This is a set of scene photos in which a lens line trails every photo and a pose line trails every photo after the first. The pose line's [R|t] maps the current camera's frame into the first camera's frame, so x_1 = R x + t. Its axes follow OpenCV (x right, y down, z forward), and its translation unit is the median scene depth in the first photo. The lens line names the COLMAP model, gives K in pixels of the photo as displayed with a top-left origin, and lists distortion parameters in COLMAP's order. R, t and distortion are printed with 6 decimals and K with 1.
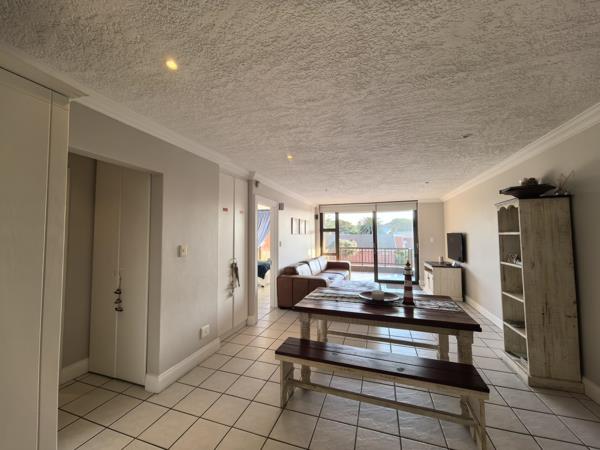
lens RADIAL K [[237.0, 0, 300.0], [0, 237.0, 225.0], [0, 0, 1]] dist [-0.000769, -0.000031]
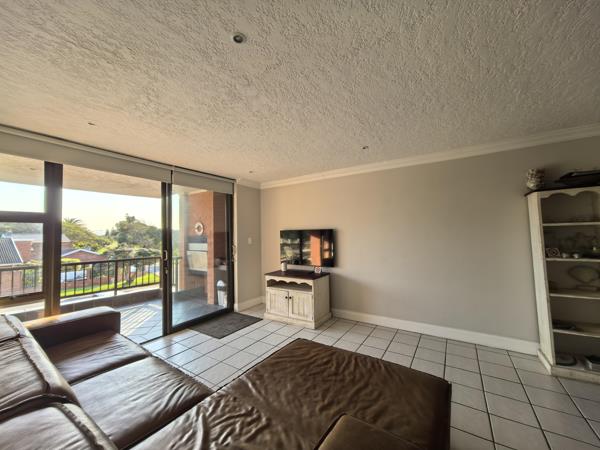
lens RADIAL K [[237.0, 0, 300.0], [0, 237.0, 225.0], [0, 0, 1]] dist [-0.000769, -0.000031]
pose [[0.262123, 0.042712, 0.964089, -0.102228], [-0.027807, 0.998940, -0.036695, 0.050155], [-0.964634, -0.017190, 0.263032, 0.895961]]
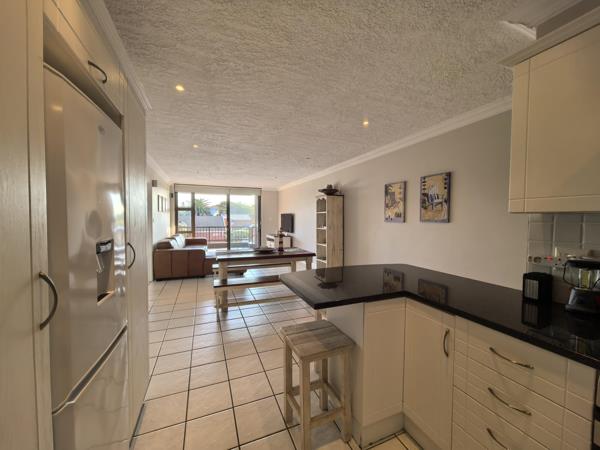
lens RADIAL K [[237.0, 0, 300.0], [0, 237.0, 225.0], [0, 0, 1]] dist [-0.000769, -0.000031]
pose [[0.759500, -0.007946, 0.650459, -0.260867], [-0.039784, 0.997486, 0.058639, 0.015661], [-0.649290, -0.070414, 0.757275, -0.184102]]
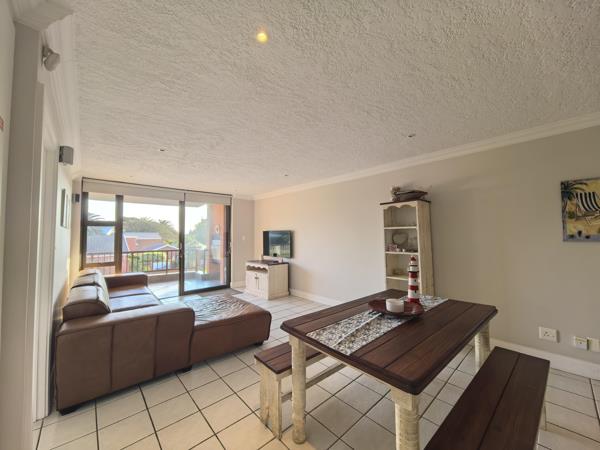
lens RADIAL K [[237.0, 0, 300.0], [0, 237.0, 225.0], [0, 0, 1]] dist [-0.000769, -0.000031]
pose [[0.494366, 0.043600, 0.868160, -0.222716], [-0.035439, 0.998922, -0.029986, 0.038923], [-0.868531, -0.015943, 0.495378, 0.432757]]
